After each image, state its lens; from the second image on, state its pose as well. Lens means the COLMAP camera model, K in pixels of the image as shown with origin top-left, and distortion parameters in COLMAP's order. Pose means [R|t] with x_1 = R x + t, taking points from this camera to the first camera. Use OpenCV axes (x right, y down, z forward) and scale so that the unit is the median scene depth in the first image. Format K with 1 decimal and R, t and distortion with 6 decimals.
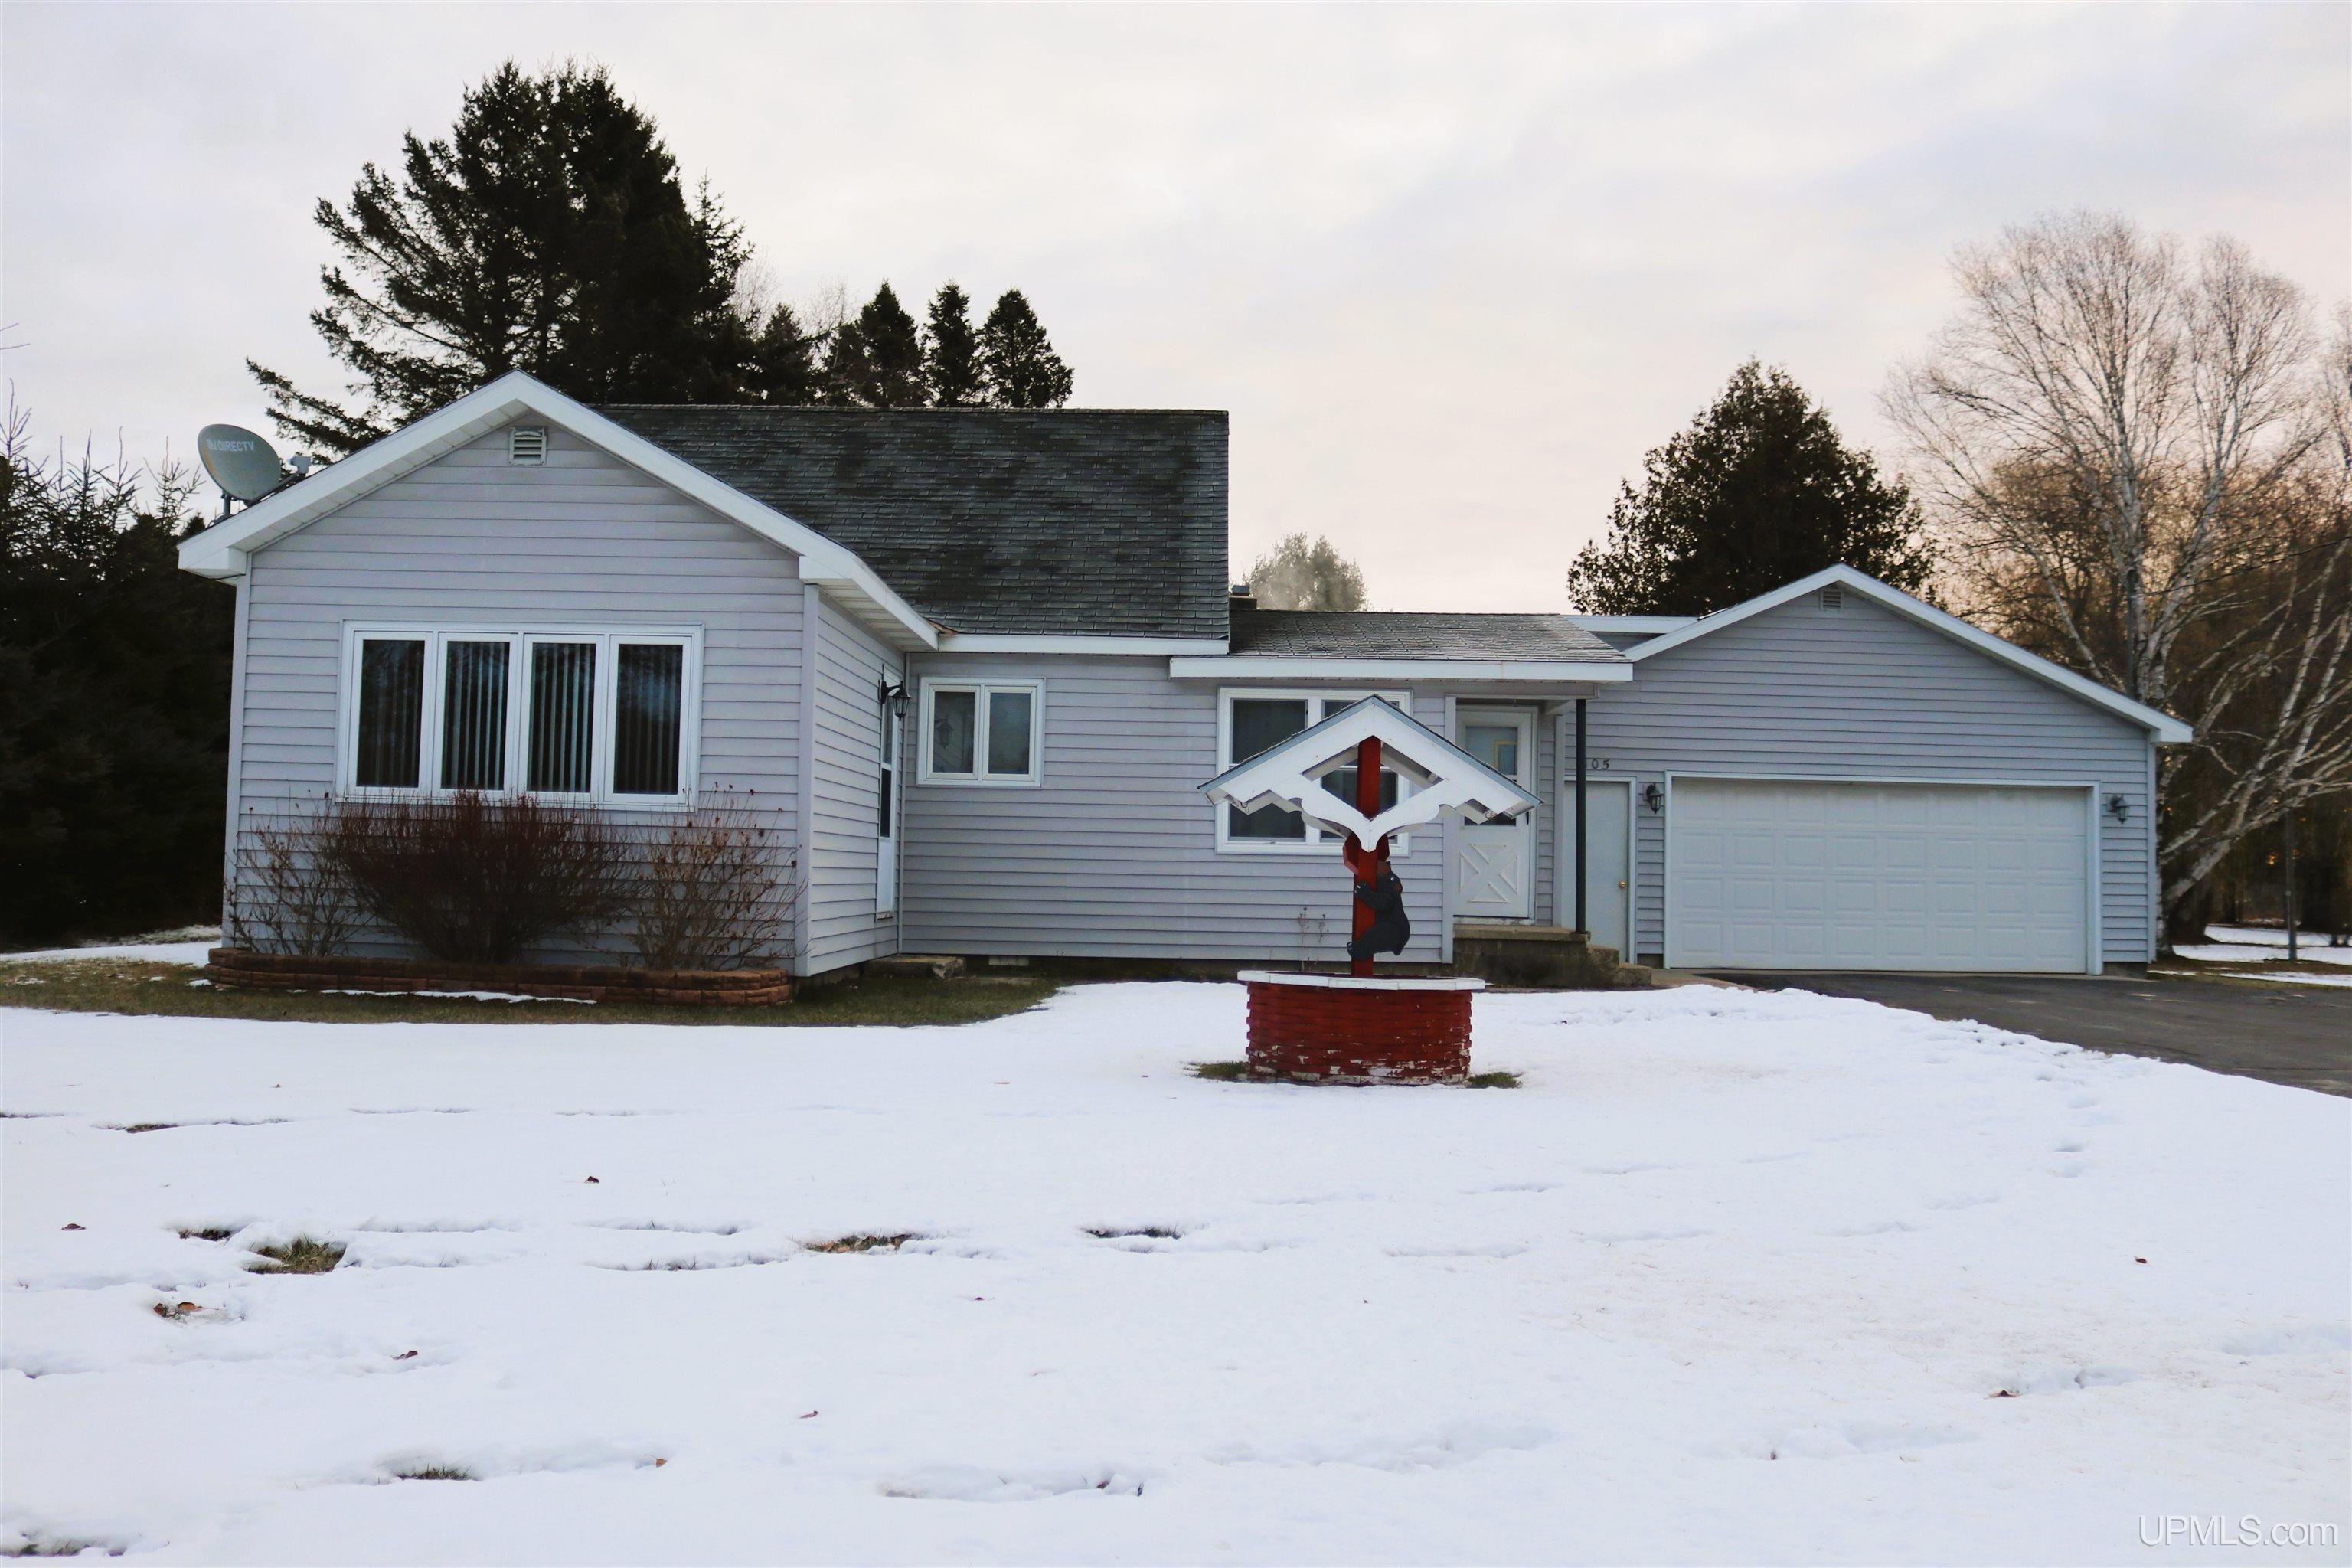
lens RADIAL K [[1941.4, 0, 1176.7], [0, 1941.4, 775.0], [0, 0, 1]] dist [-0.150564, 0.100479]
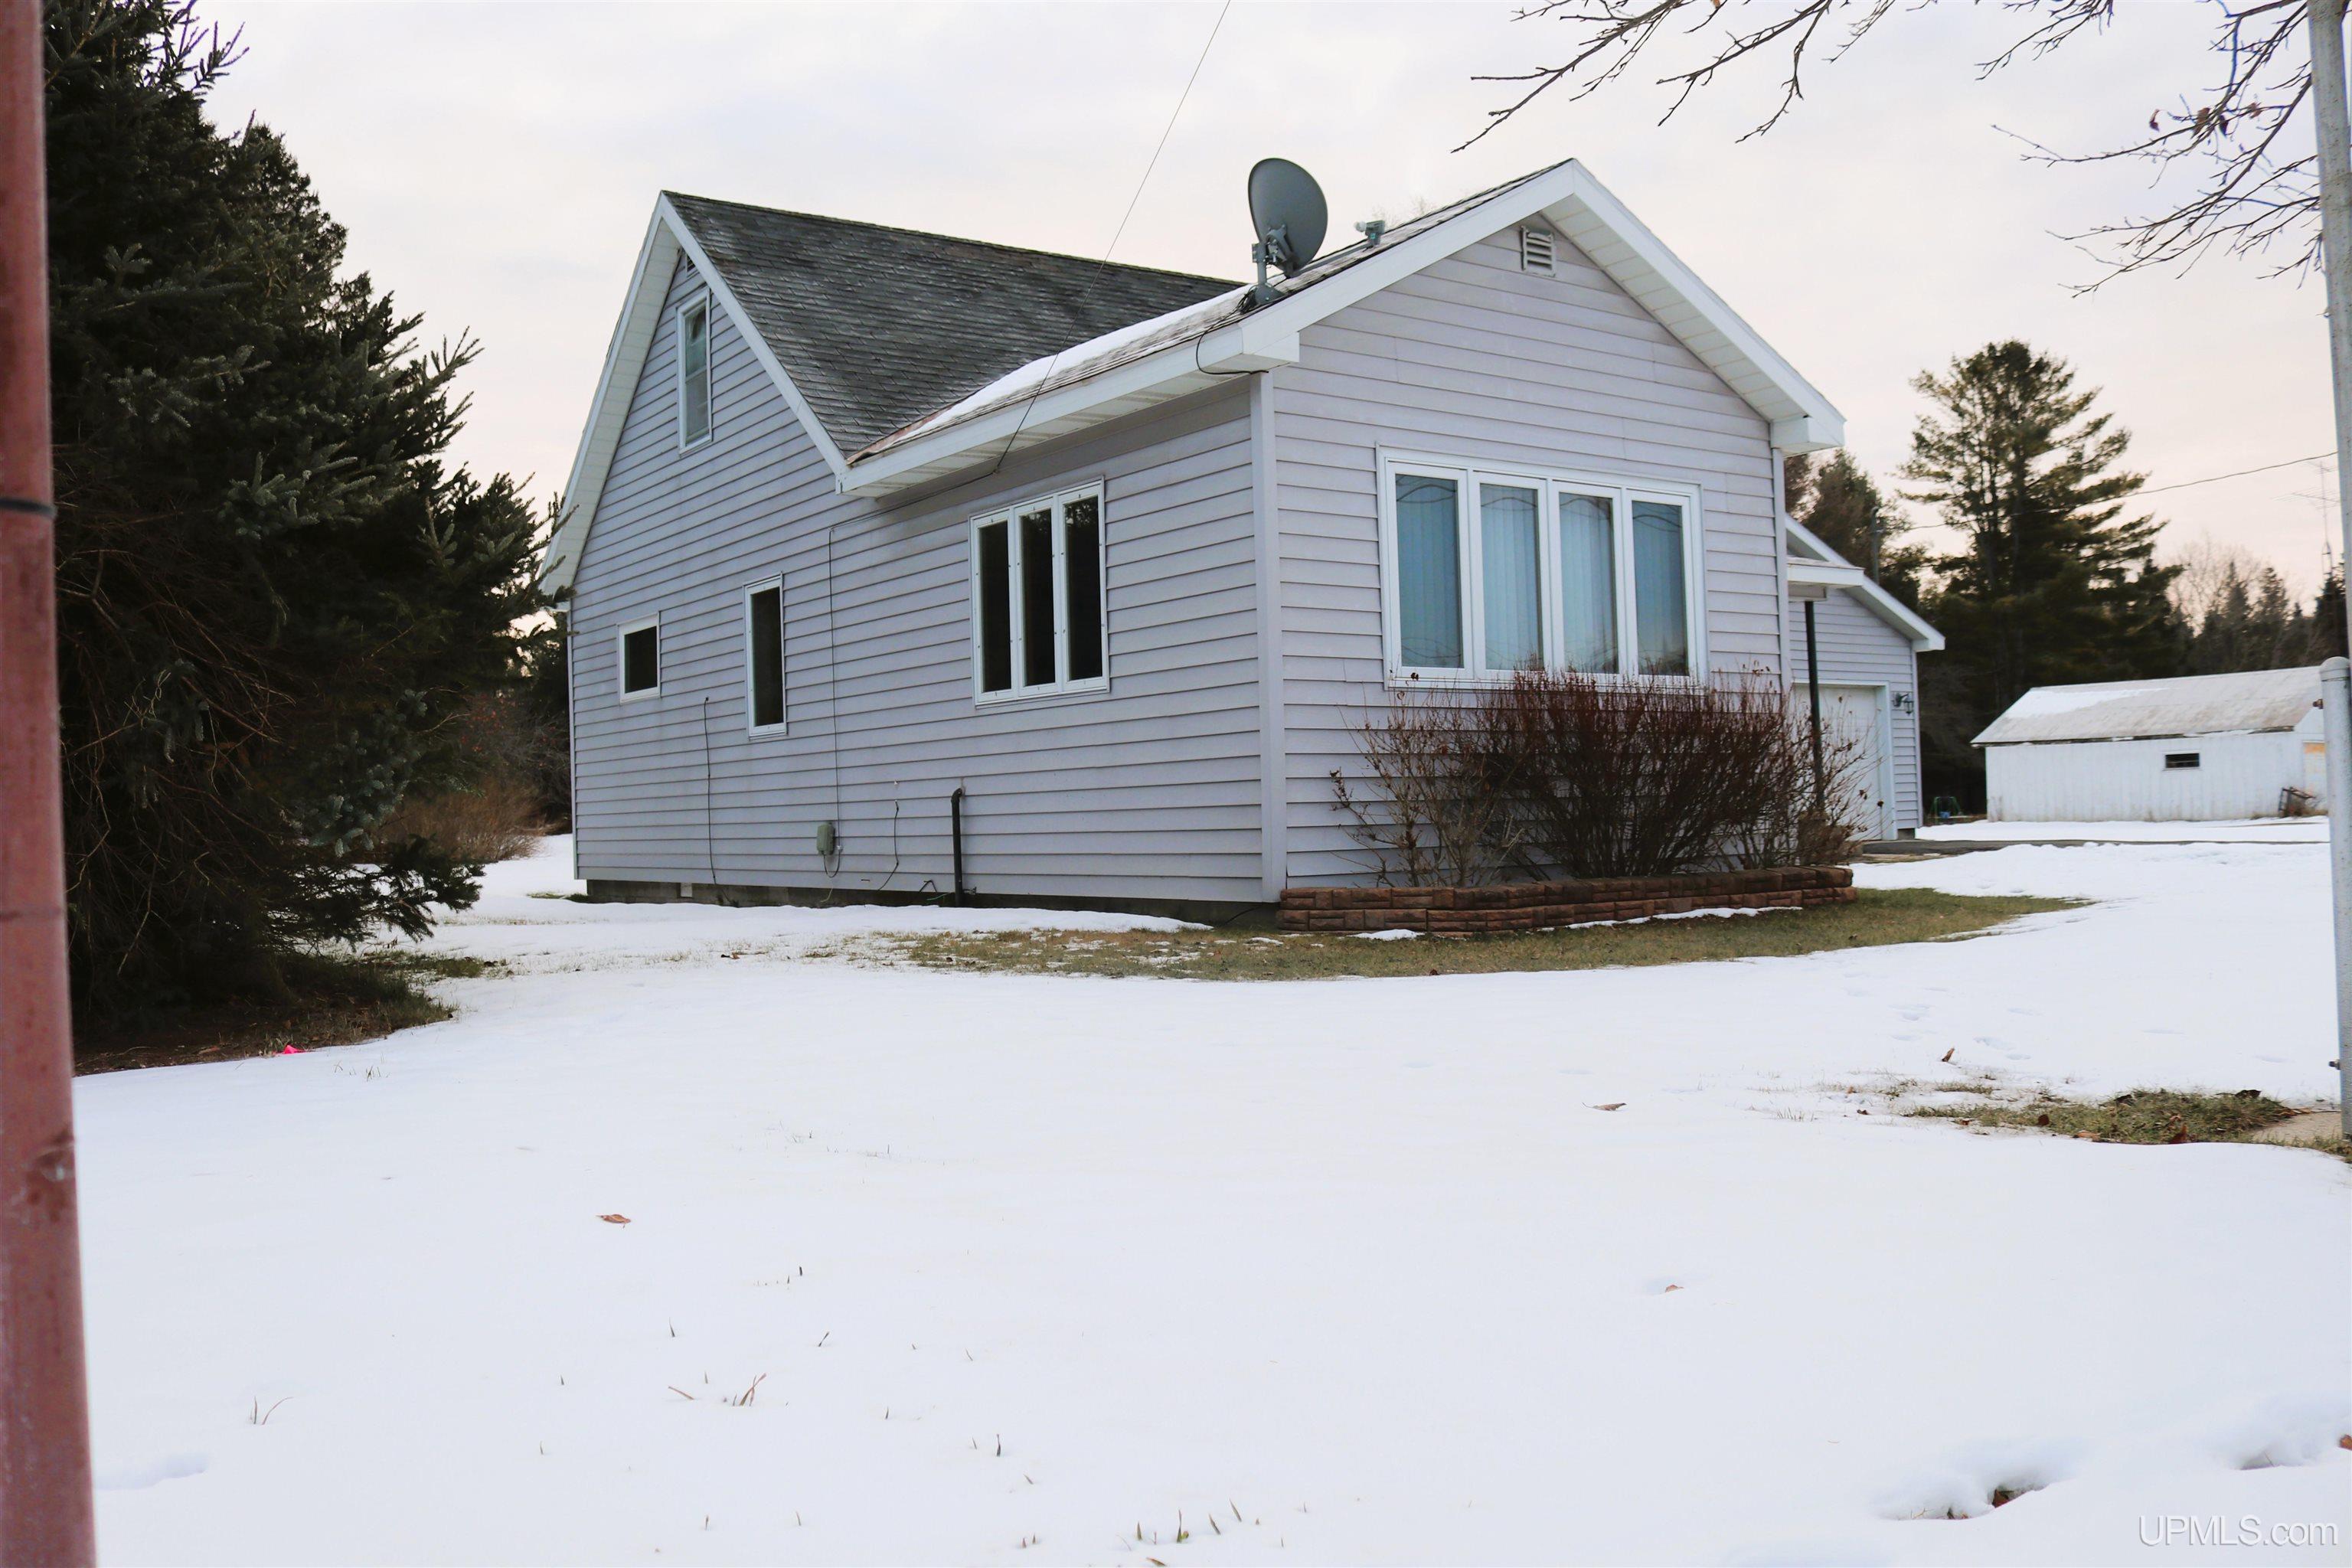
lens RADIAL K [[1942.4, 0, 1164.3], [0, 1942.4, 802.6], [0, 0, 1]] dist [-0.157946, 0.131890]
pose [[0.814831, -0.041428, 0.578217, -0.732068], [0.014742, 0.998601, 0.050774, 0.015159], [-0.579512, -0.032848, 0.814302, 0.319615]]
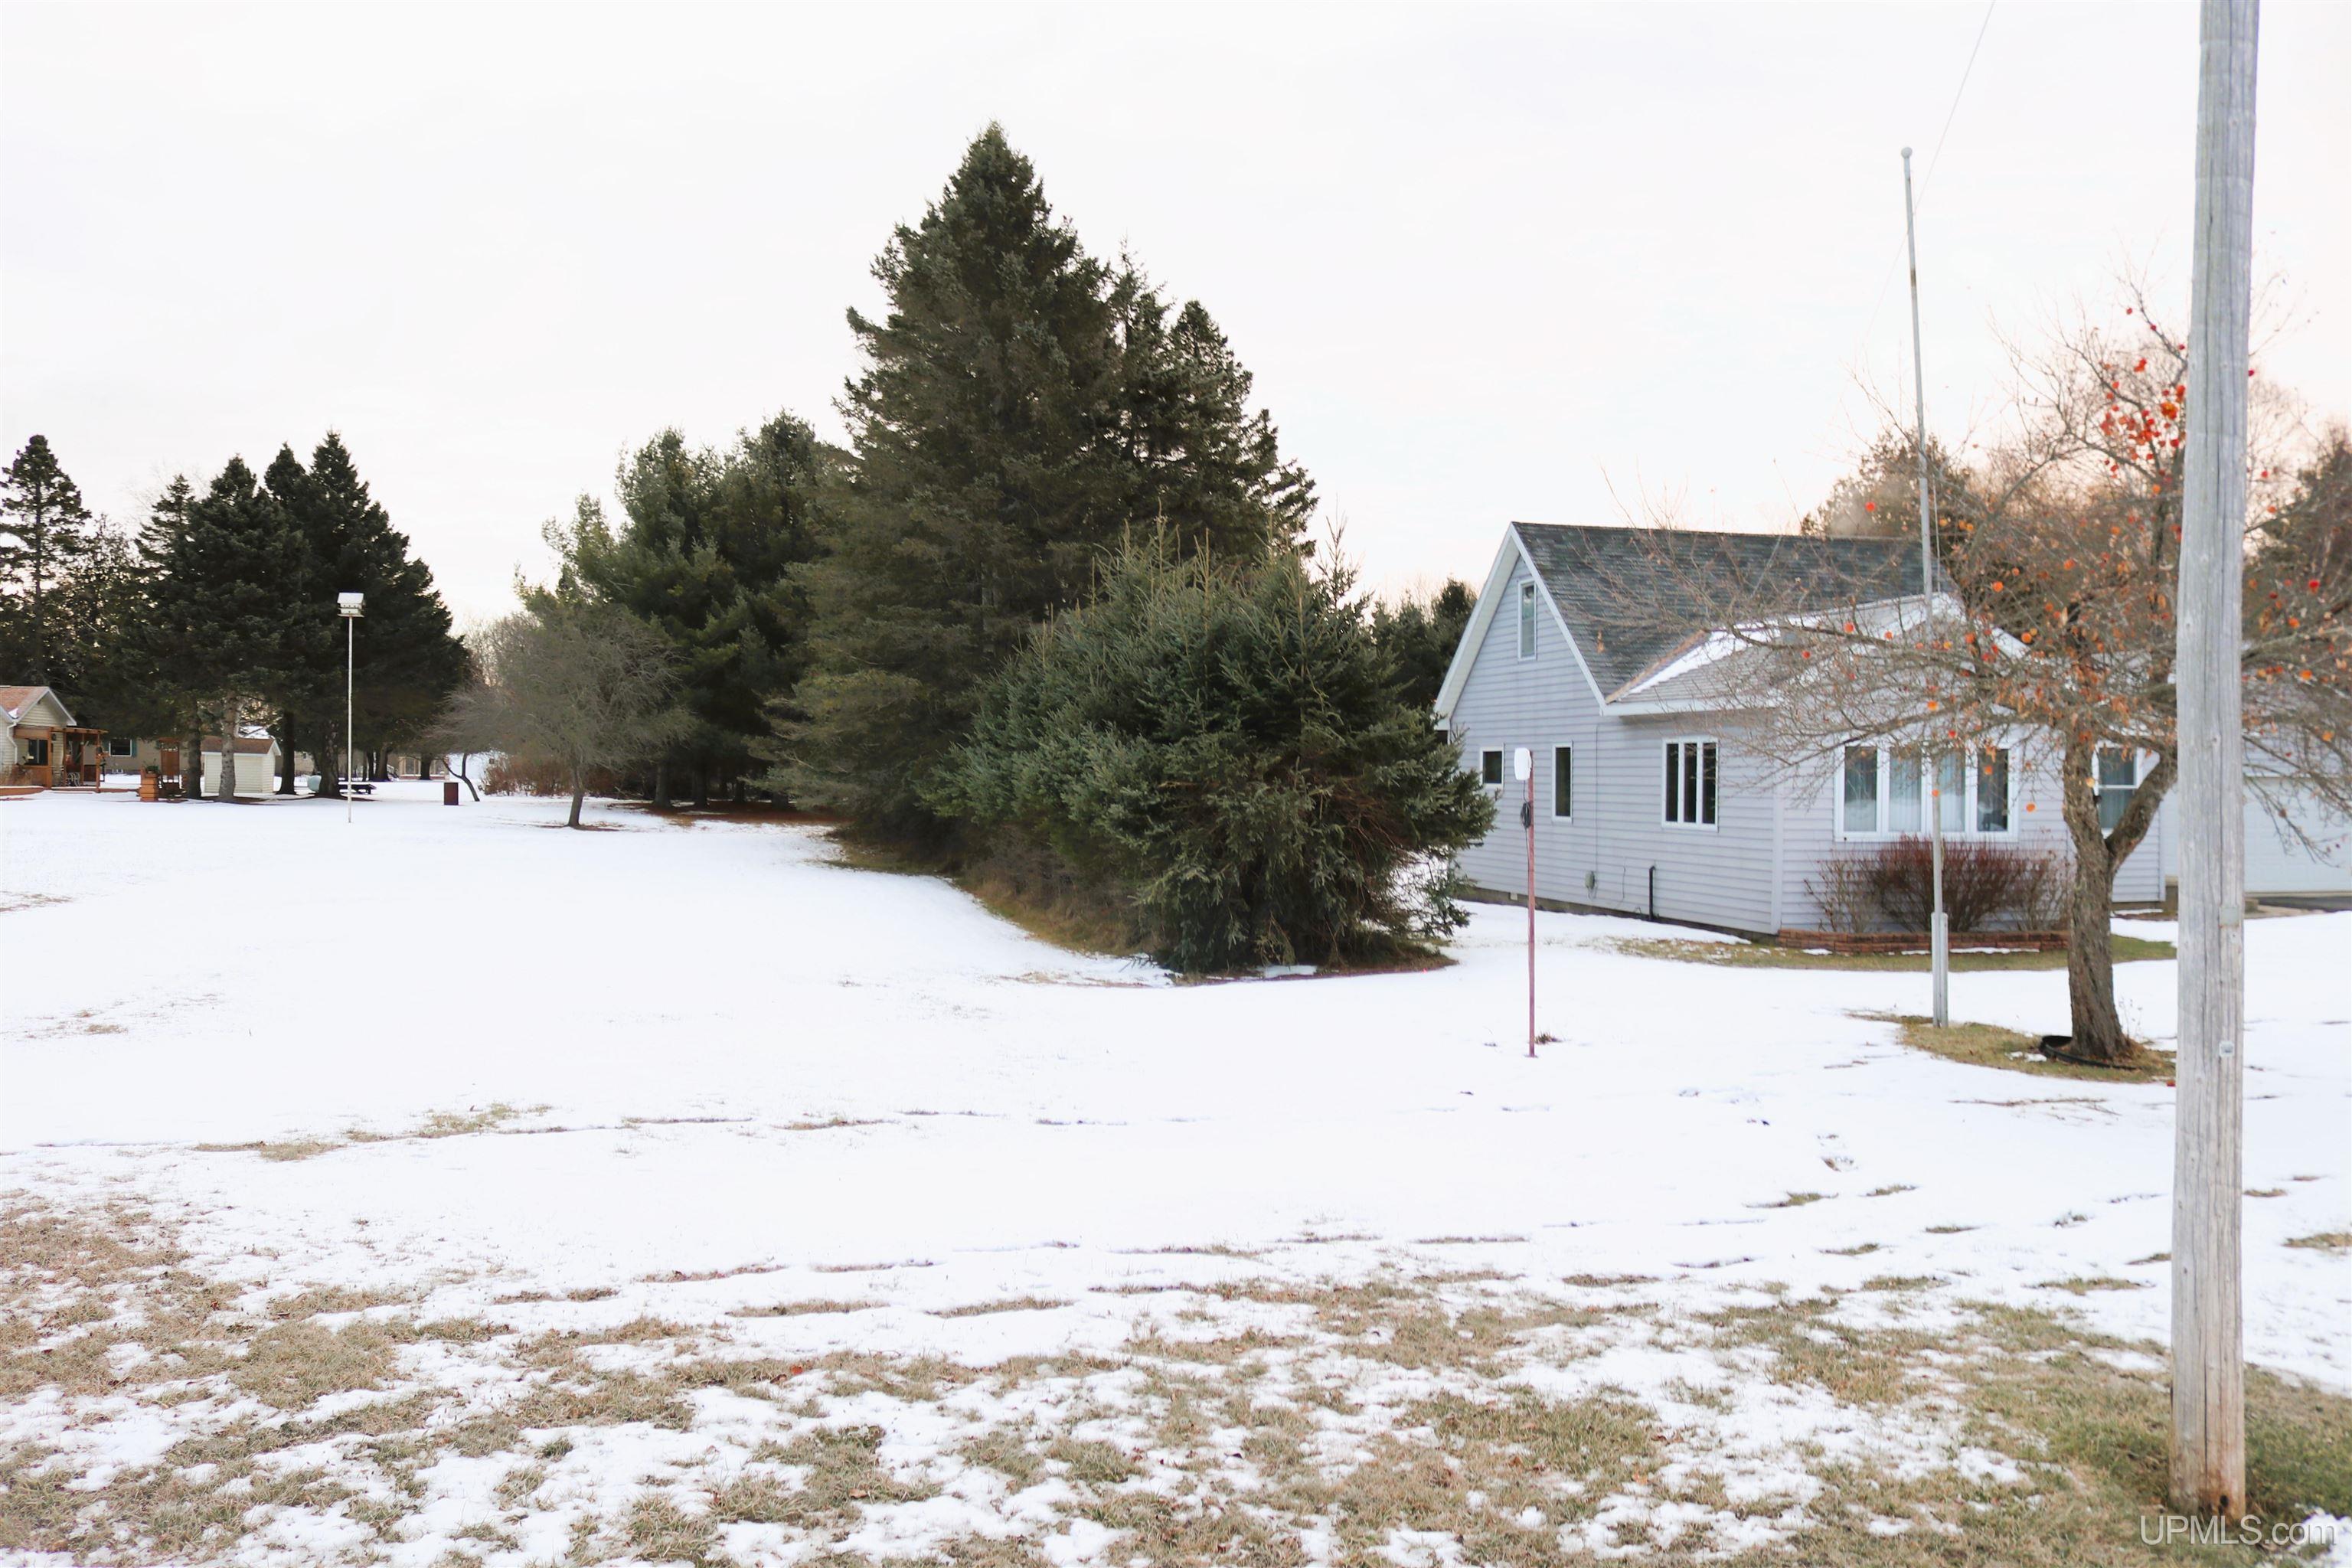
lens RADIAL K [[1942.4, 0, 1164.3], [0, 1942.4, 802.6], [0, 0, 1]] dist [-0.157946, 0.131890]
pose [[0.975964, -0.018513, 0.217145, -1.069488], [0.002214, 0.997176, 0.075065, -0.114773], [-0.217922, -0.072780, 0.973249, -0.412396]]
